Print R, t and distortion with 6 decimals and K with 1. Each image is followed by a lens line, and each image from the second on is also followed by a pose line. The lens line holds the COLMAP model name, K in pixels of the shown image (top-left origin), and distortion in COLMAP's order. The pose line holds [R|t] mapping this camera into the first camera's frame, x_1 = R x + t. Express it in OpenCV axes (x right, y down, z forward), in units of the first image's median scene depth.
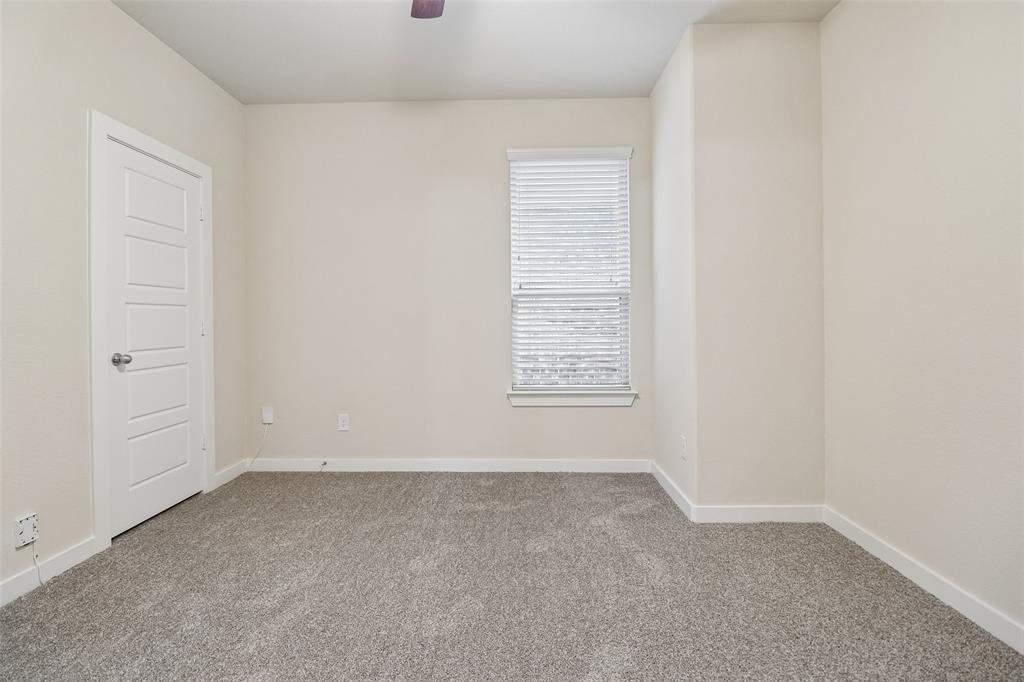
lens RADIAL K [[474.5, 0, 517.2], [0, 474.5, 307.9], [0, 0, 1]] dist [0.022776, -0.013387]
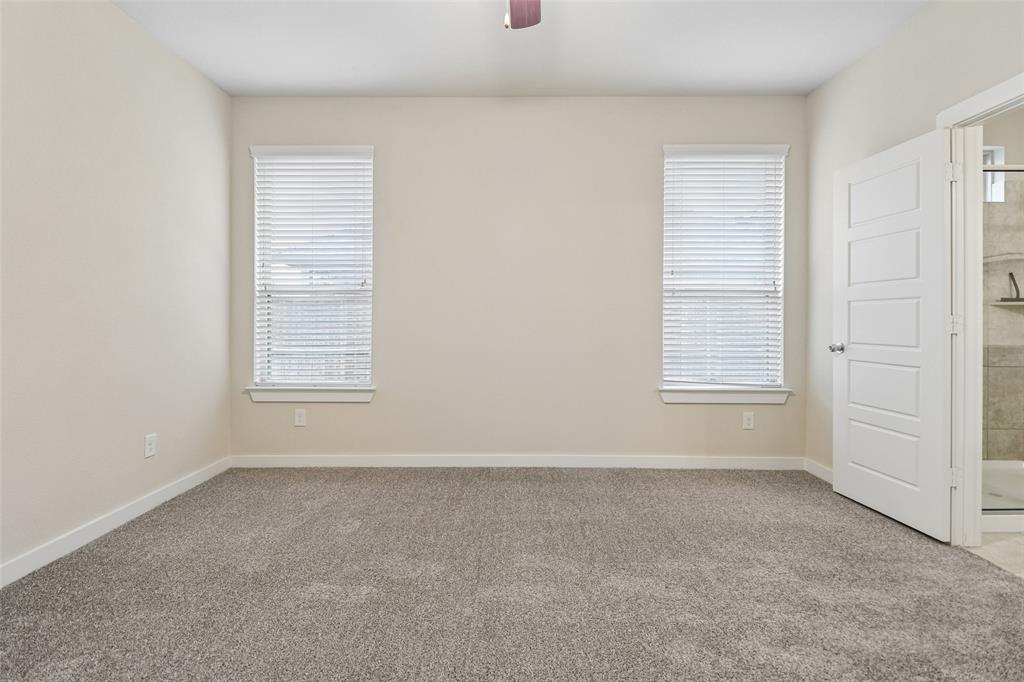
lens RADIAL K [[475.2, 0, 511.4], [0, 475.2, 294.0], [0, 0, 1]] dist [-0.000405, 0.000130]
pose [[0.999907, 0.008236, -0.010851, -0.321854], [-0.008419, 0.999822, -0.016904, -0.000703], [0.010709, 0.016994, 0.999798, 0.000116]]
